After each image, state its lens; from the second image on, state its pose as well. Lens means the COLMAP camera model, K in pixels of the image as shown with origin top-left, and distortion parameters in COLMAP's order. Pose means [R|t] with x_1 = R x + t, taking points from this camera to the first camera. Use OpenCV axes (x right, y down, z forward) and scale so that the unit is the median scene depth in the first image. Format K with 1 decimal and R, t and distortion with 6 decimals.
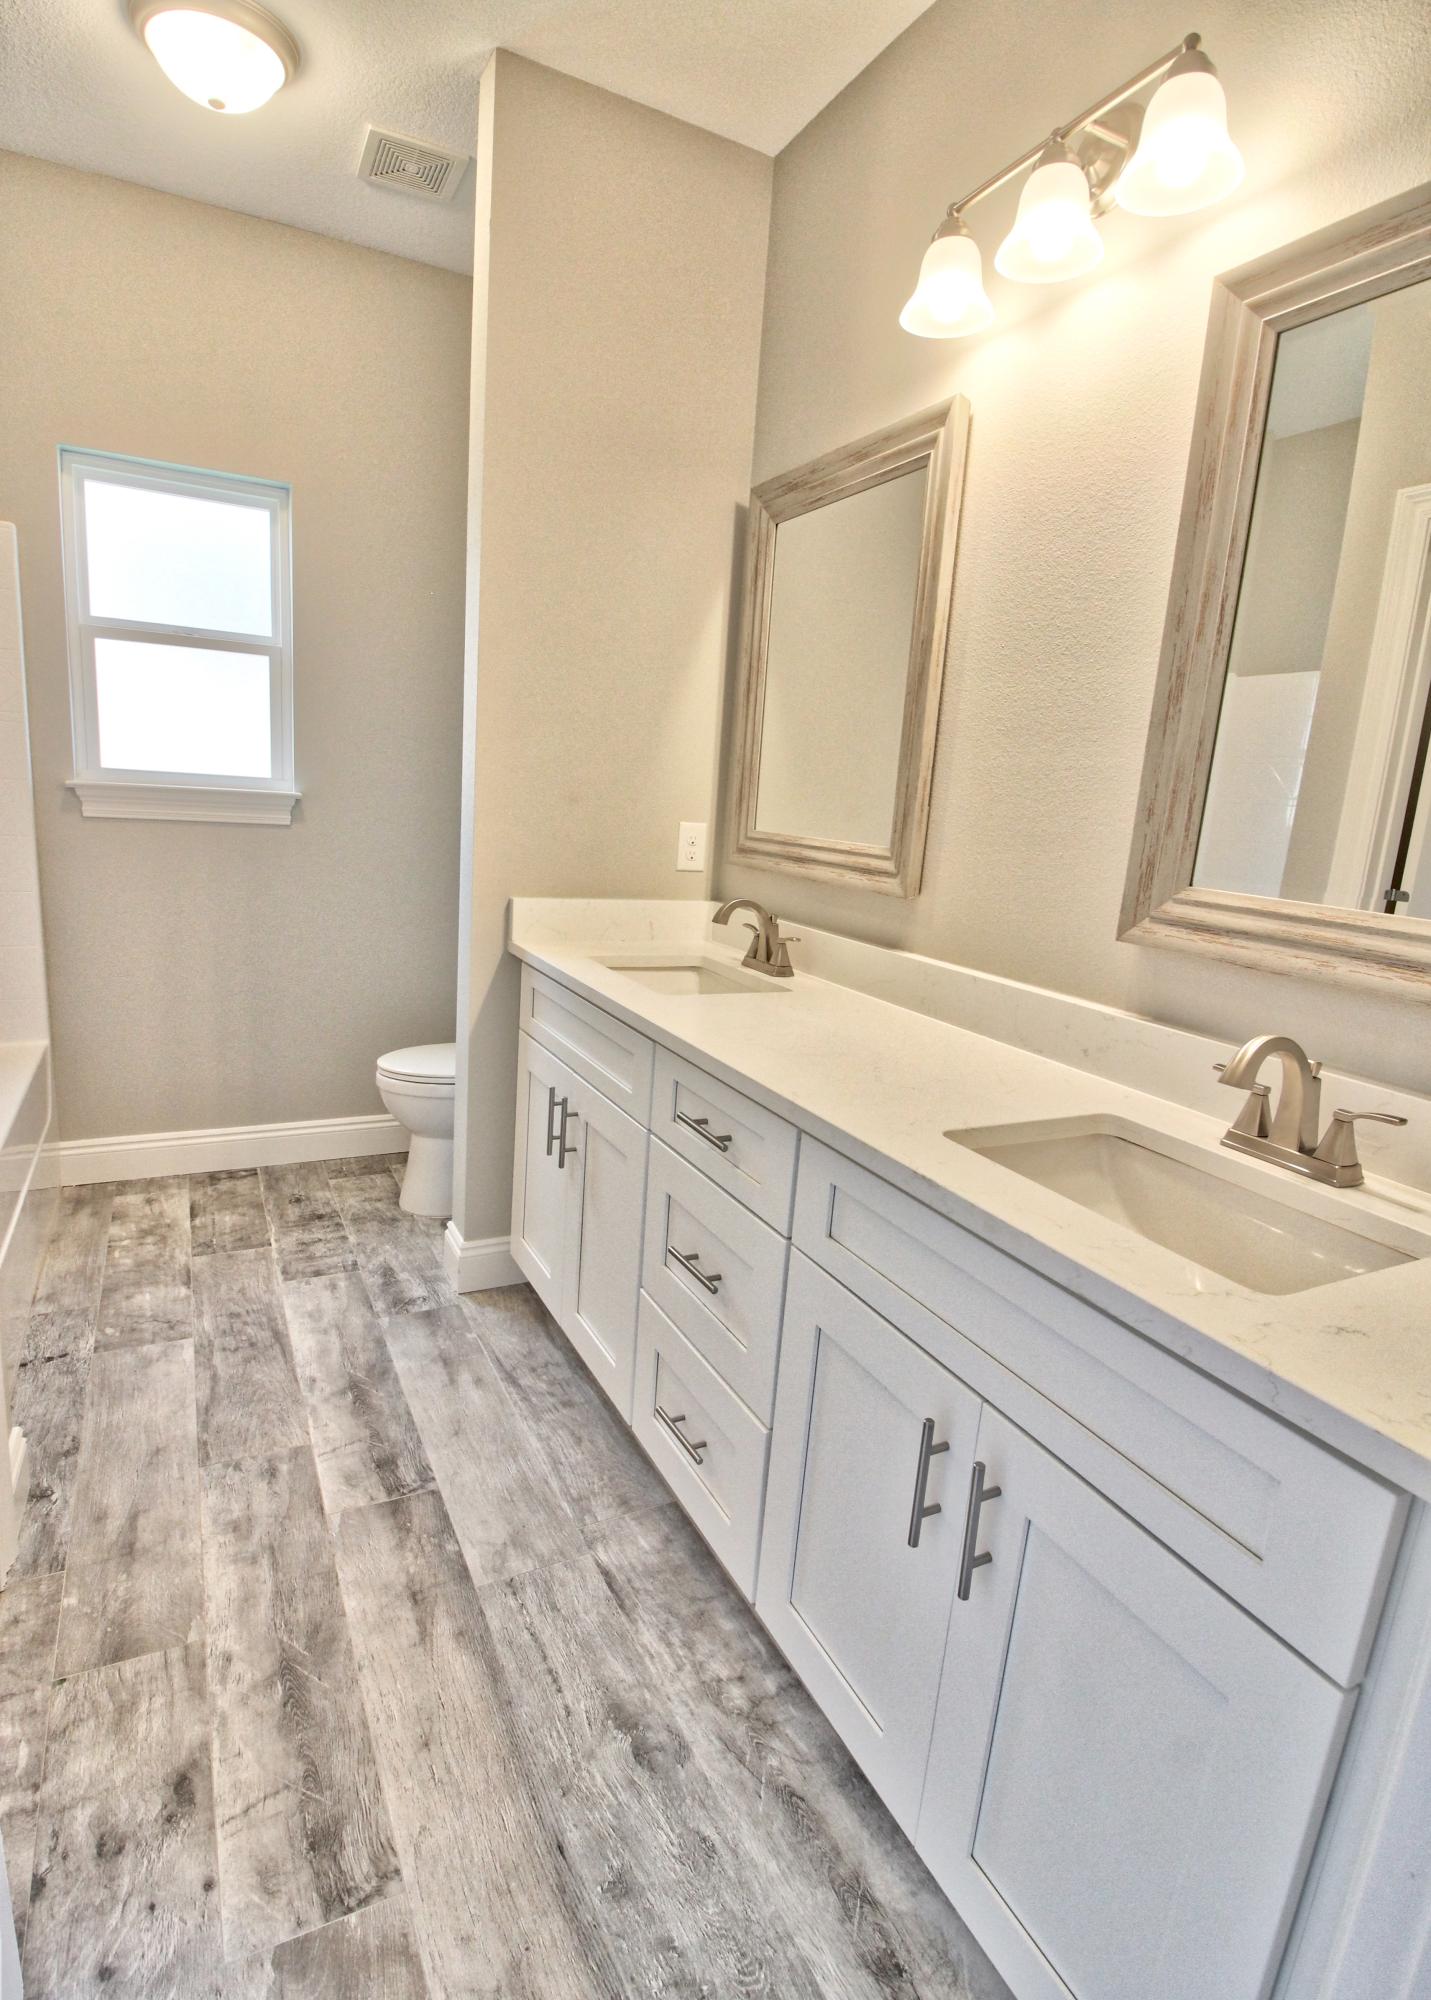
lens RADIAL K [[1001.4, 0, 701.1], [0, 1001.4, 1004.4], [0, 0, 1]] dist [0.004818, -0.016852]
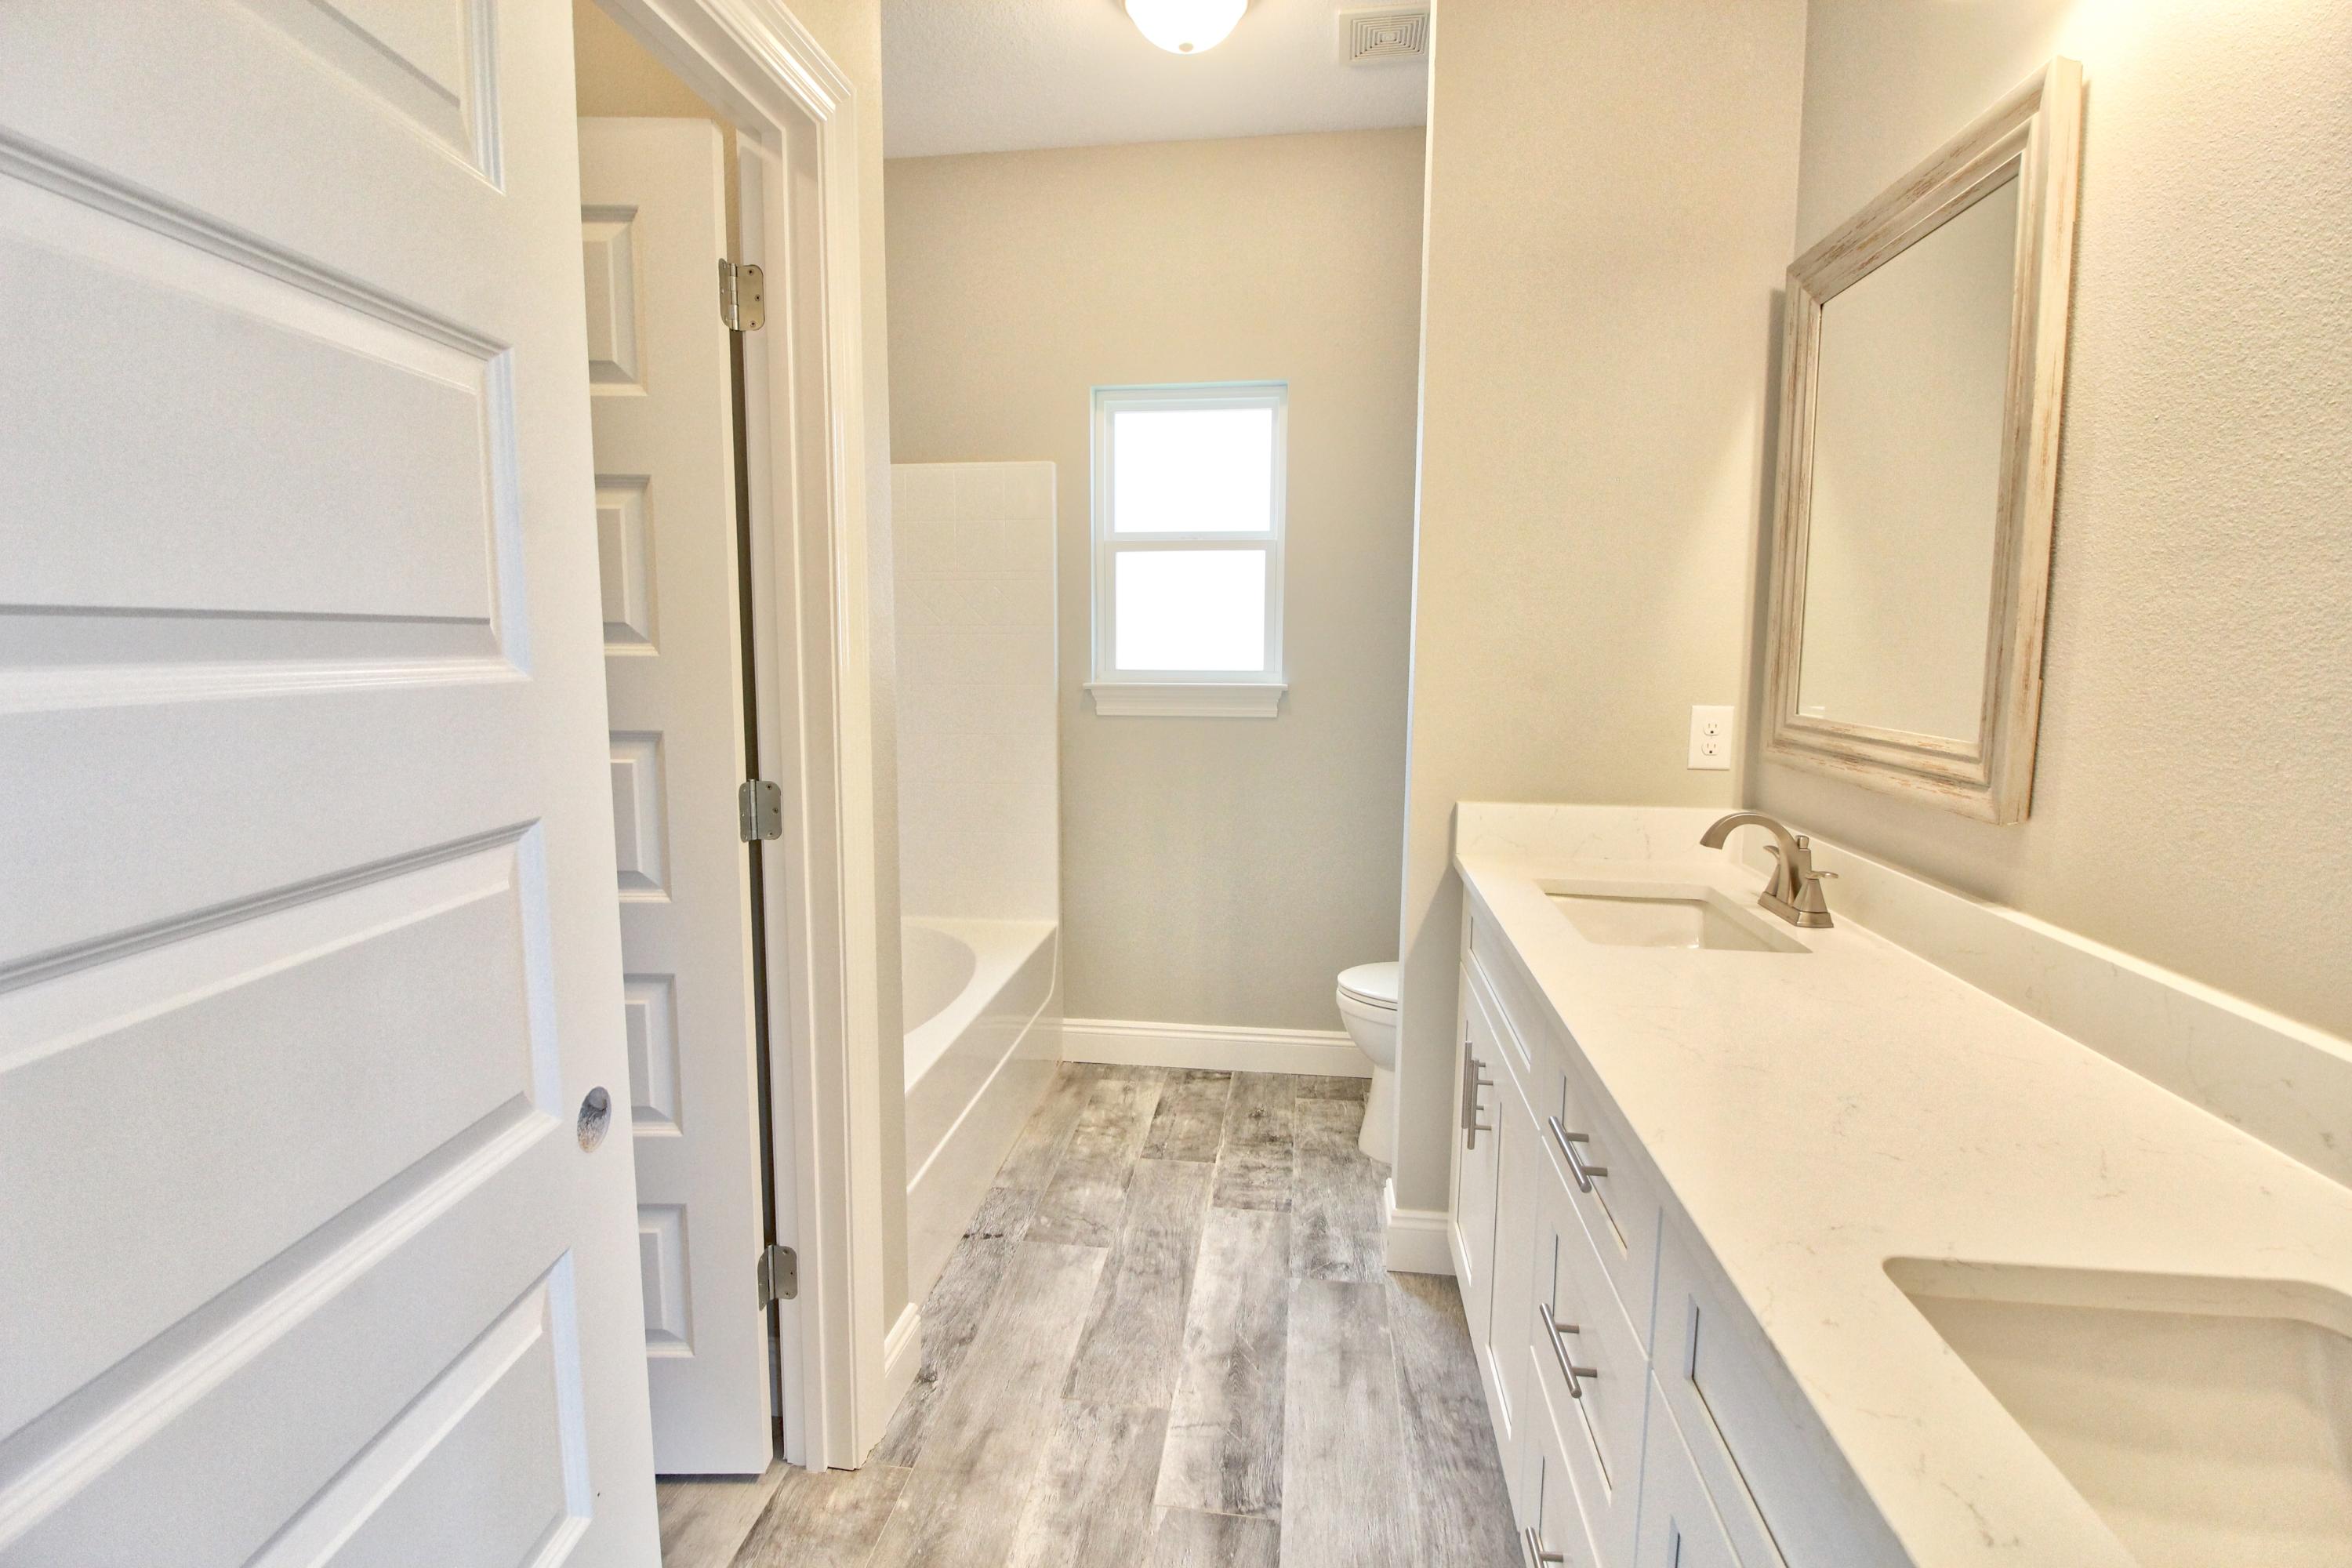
lens RADIAL K [[1085.8, 0, 1165.1], [0, 1085.8, 765.5], [0, 0, 1]] dist [0.000172, -0.013094]
pose [[0.819903, 0.001873, -0.572500, 0.155357], [-0.067573, 0.993321, -0.093525, -0.041579], [0.568501, 0.115367, 0.814553, 0.134873]]
